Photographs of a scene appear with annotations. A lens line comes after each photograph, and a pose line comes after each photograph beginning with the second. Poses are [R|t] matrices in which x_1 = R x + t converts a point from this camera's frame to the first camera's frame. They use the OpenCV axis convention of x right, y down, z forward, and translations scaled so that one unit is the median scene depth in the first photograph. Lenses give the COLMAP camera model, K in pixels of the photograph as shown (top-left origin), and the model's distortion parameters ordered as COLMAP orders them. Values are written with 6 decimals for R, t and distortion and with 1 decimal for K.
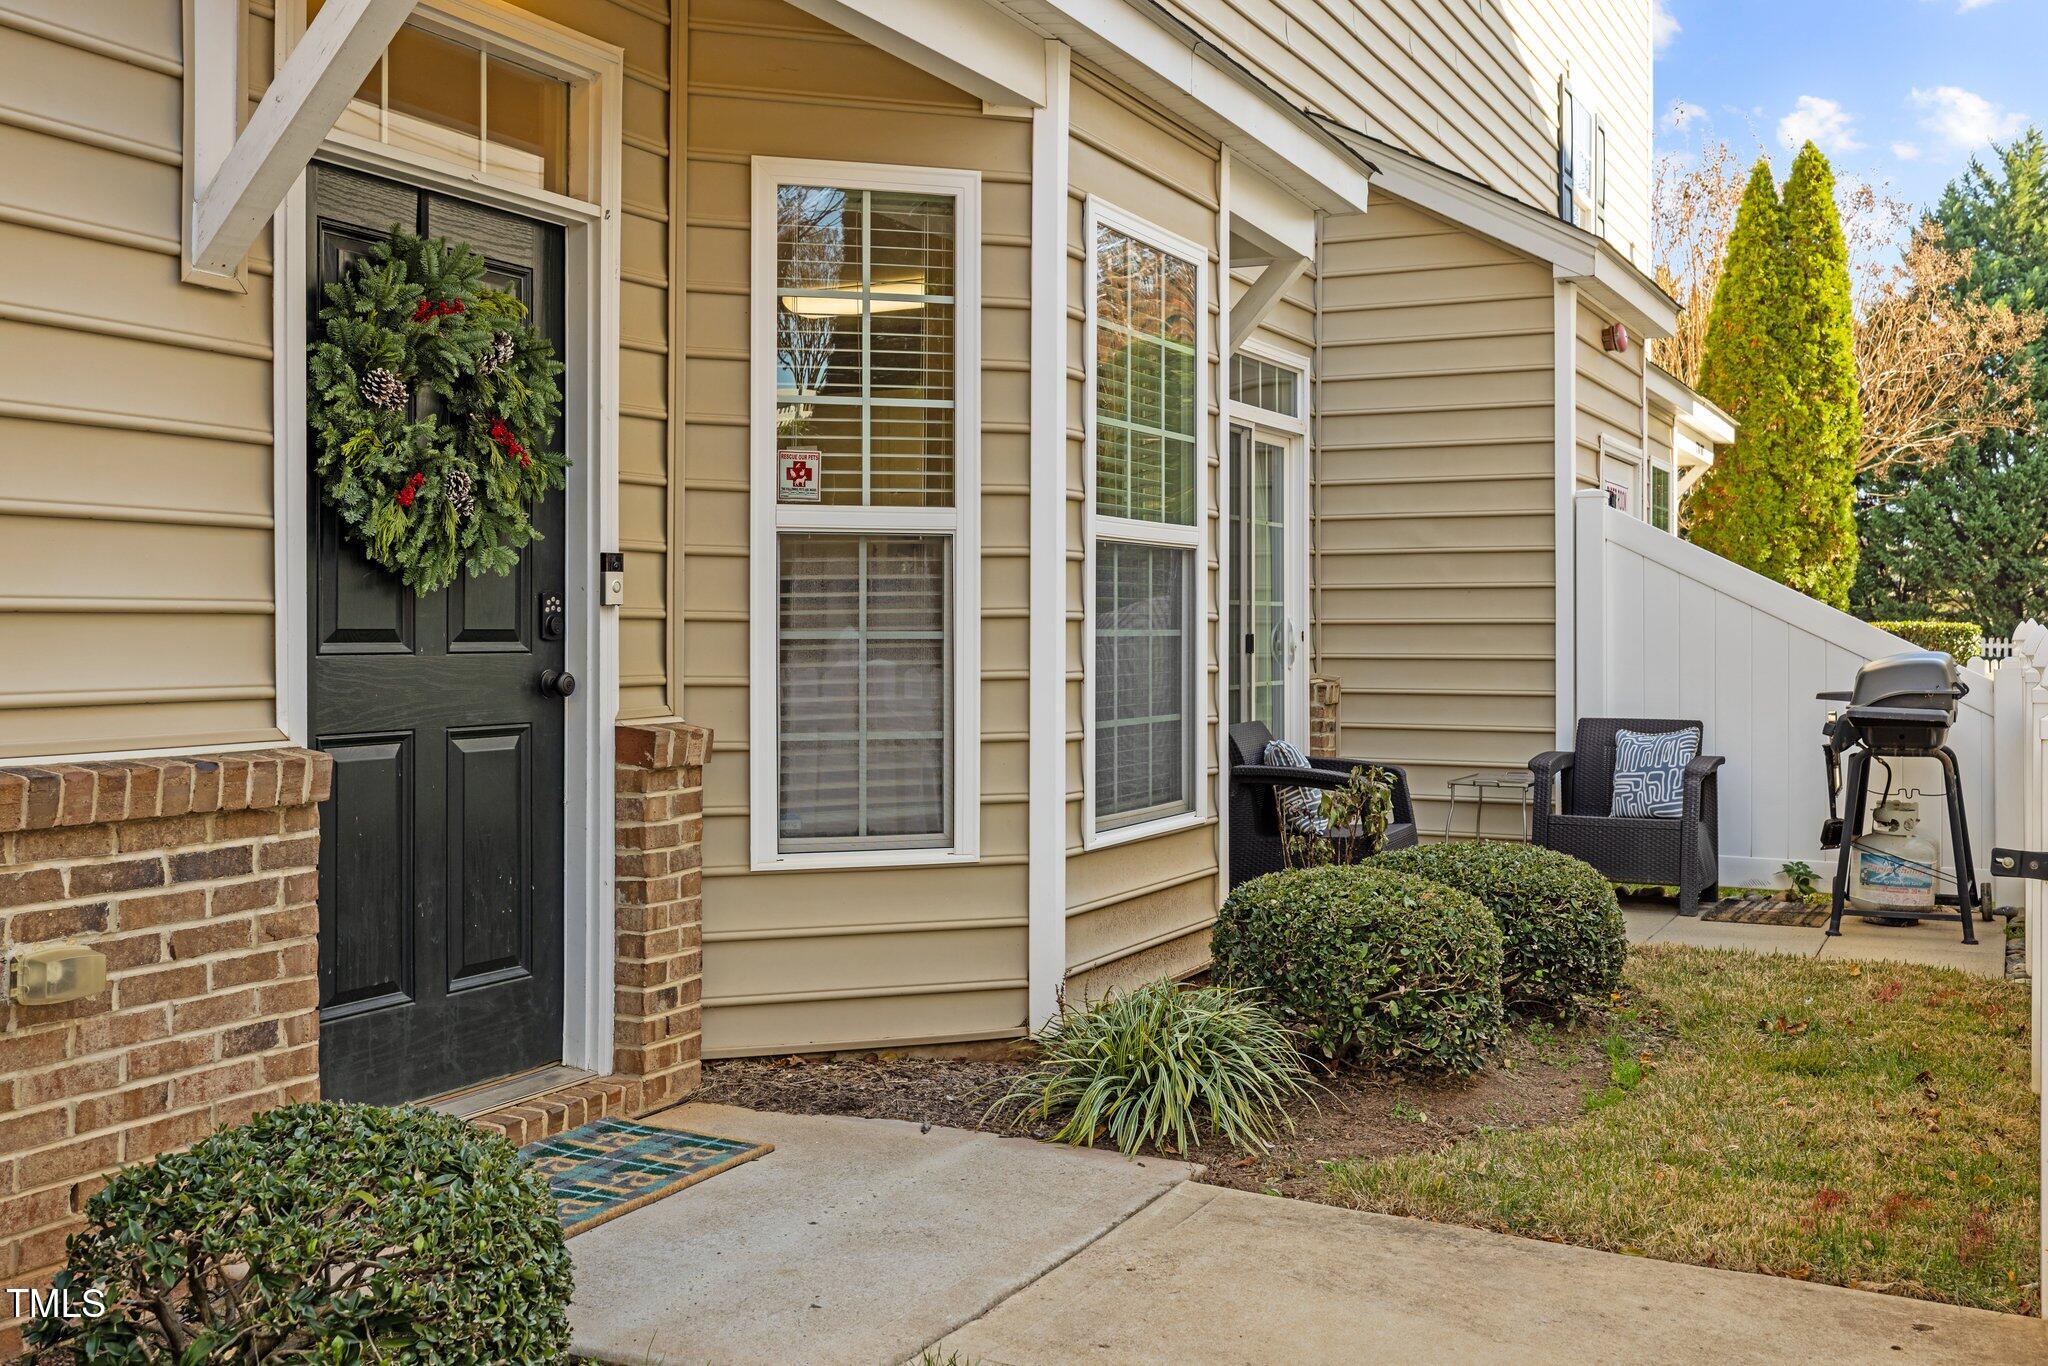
lens RADIAL K [[2004.3, 0, 988.6], [0, 2004.3, 645.3], [0, 0, 1]] dist [-0.002454, 0.000000]
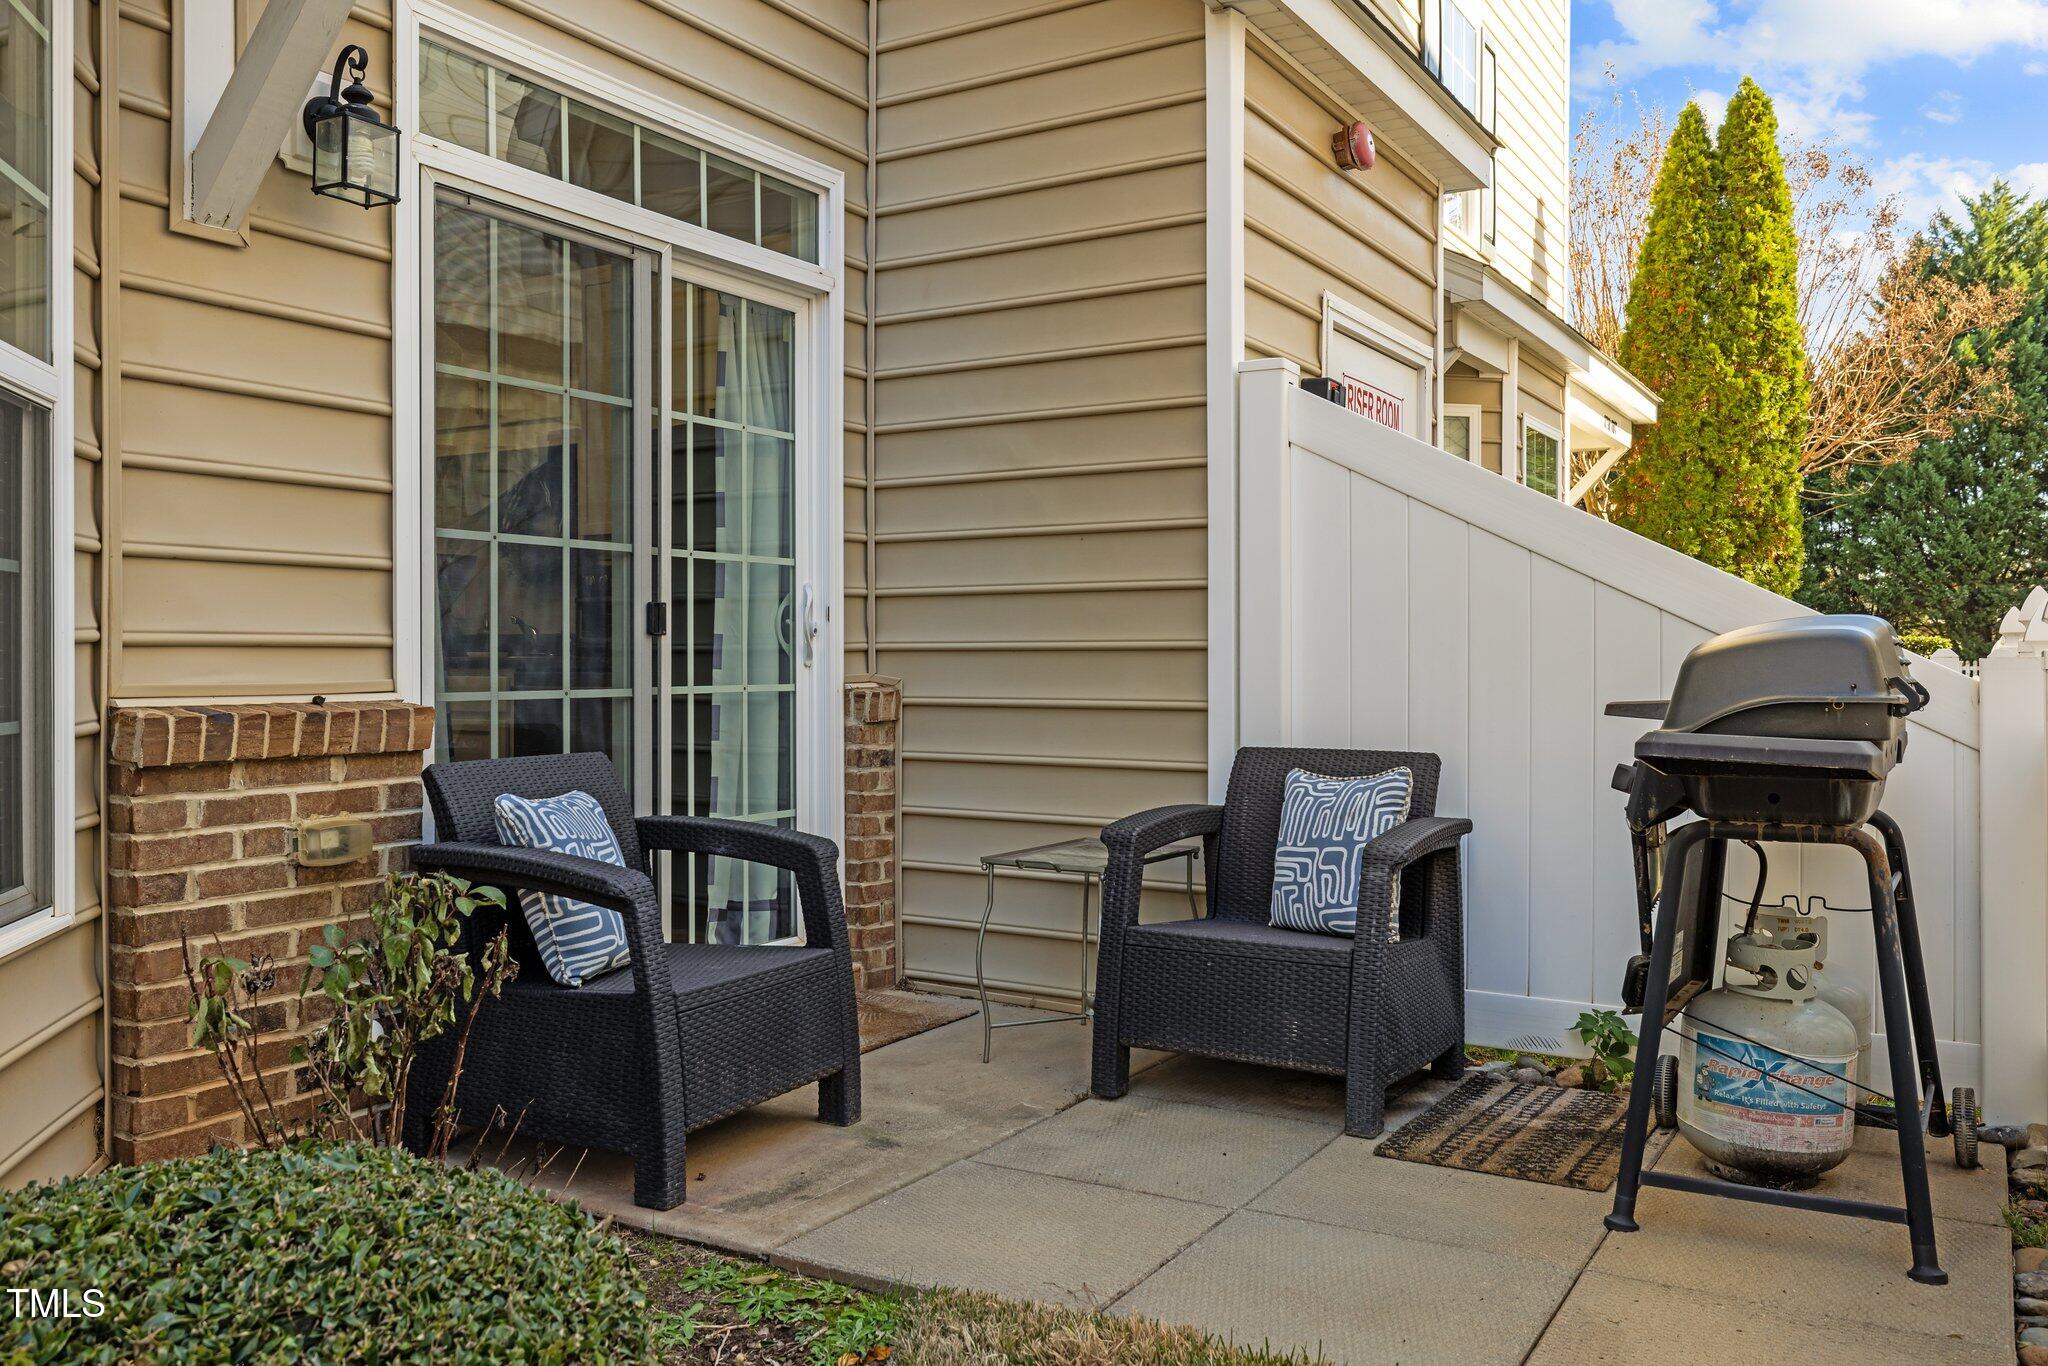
lens RADIAL K [[1584.4, 0, 1017.4], [0, 1584.4, 677.6], [0, 0, 1]] dist [0.012680, -0.035655]
pose [[0.997428, 0.000940, -0.071666, 0.437479], [-0.000770, 0.999997, 0.002401, 0.024659], [0.071668, -0.002340, 0.997426, 0.886350]]
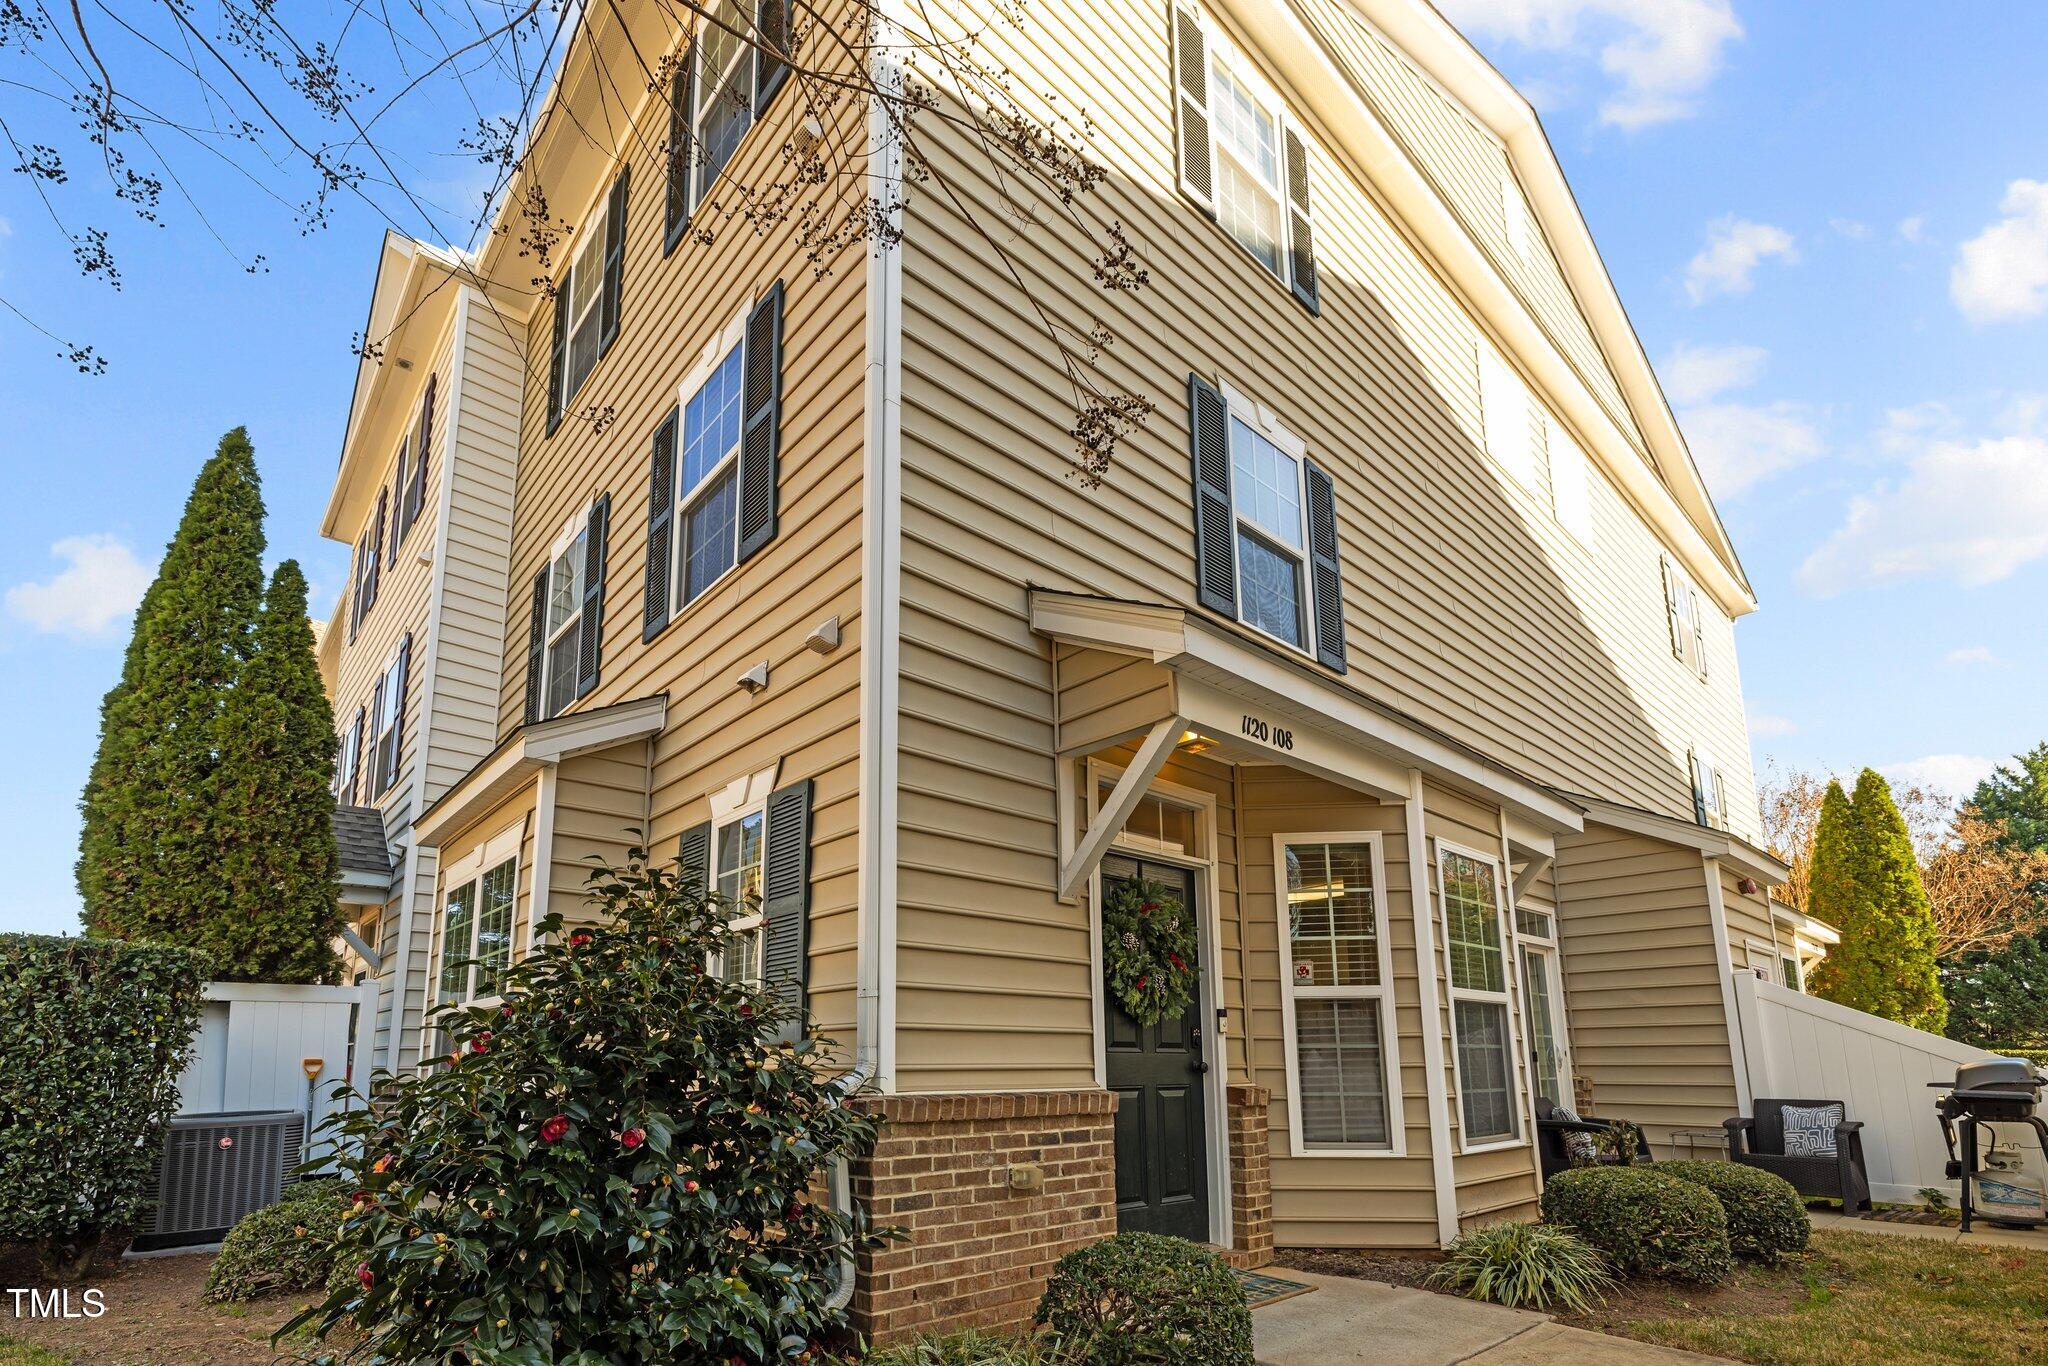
lens RADIAL K [[958.9, 0, 951.4], [0, 958.9, 902.2], [0, 0, 1]] dist [0.000640, -0.000388]
pose [[0.923452, -0.066838, -0.377849, -0.045766], [-0.000065, 0.984685, -0.174341, 0.021642], [0.383715, 0.161021, 0.909305, -0.113992]]
